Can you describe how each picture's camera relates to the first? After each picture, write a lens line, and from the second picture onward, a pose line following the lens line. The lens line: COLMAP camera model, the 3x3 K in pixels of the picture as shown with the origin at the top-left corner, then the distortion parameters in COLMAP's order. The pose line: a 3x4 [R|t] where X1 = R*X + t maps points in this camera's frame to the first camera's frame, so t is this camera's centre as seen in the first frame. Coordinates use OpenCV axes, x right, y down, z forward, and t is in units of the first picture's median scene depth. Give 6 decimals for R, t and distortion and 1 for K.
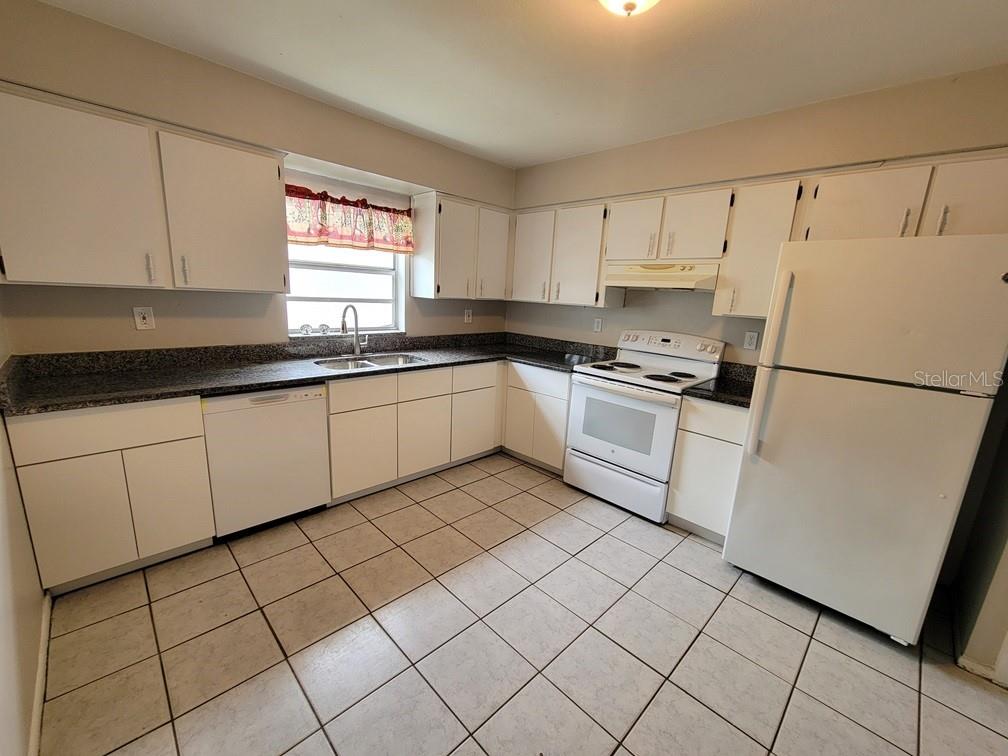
lens RADIAL K [[410.4, 0, 505.2], [0, 410.4, 383.6], [0, 0, 1]] dist [-0.007552, 0.002348]
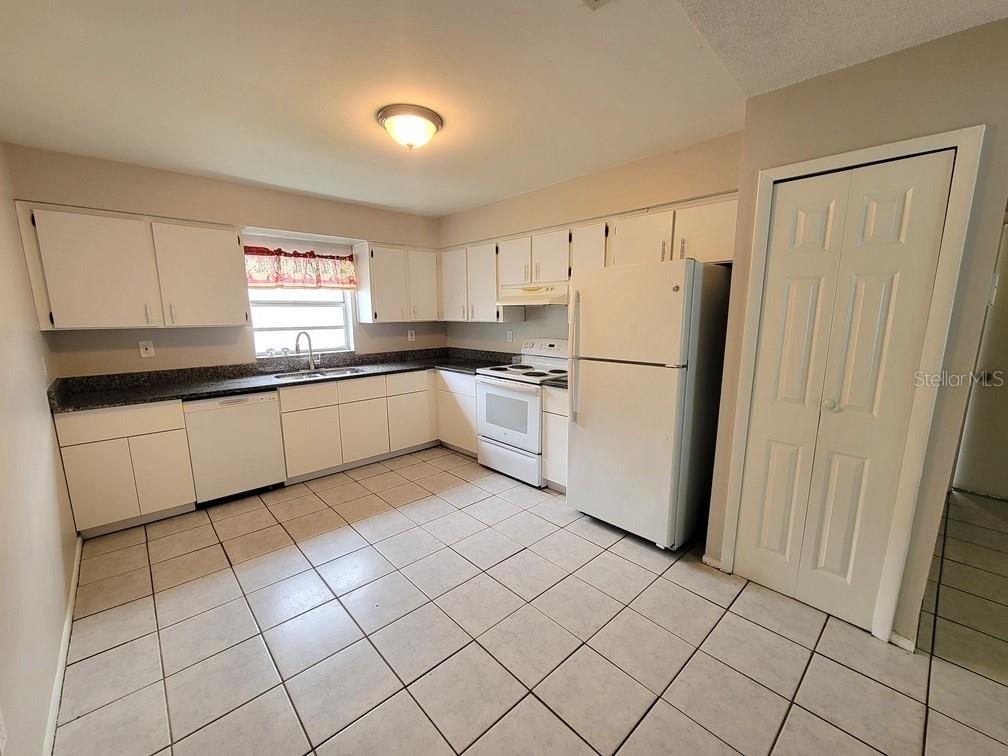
lens RADIAL K [[410.4, 0, 506.7], [0, 410.4, 384.0], [0, 0, 1]] dist [-0.007552, 0.002348]
pose [[0.997944, -0.051515, -0.038129, 0.346096], [0.049660, 0.997608, -0.048089, 0.077089], [0.040515, 0.046097, 0.998115, -0.299638]]
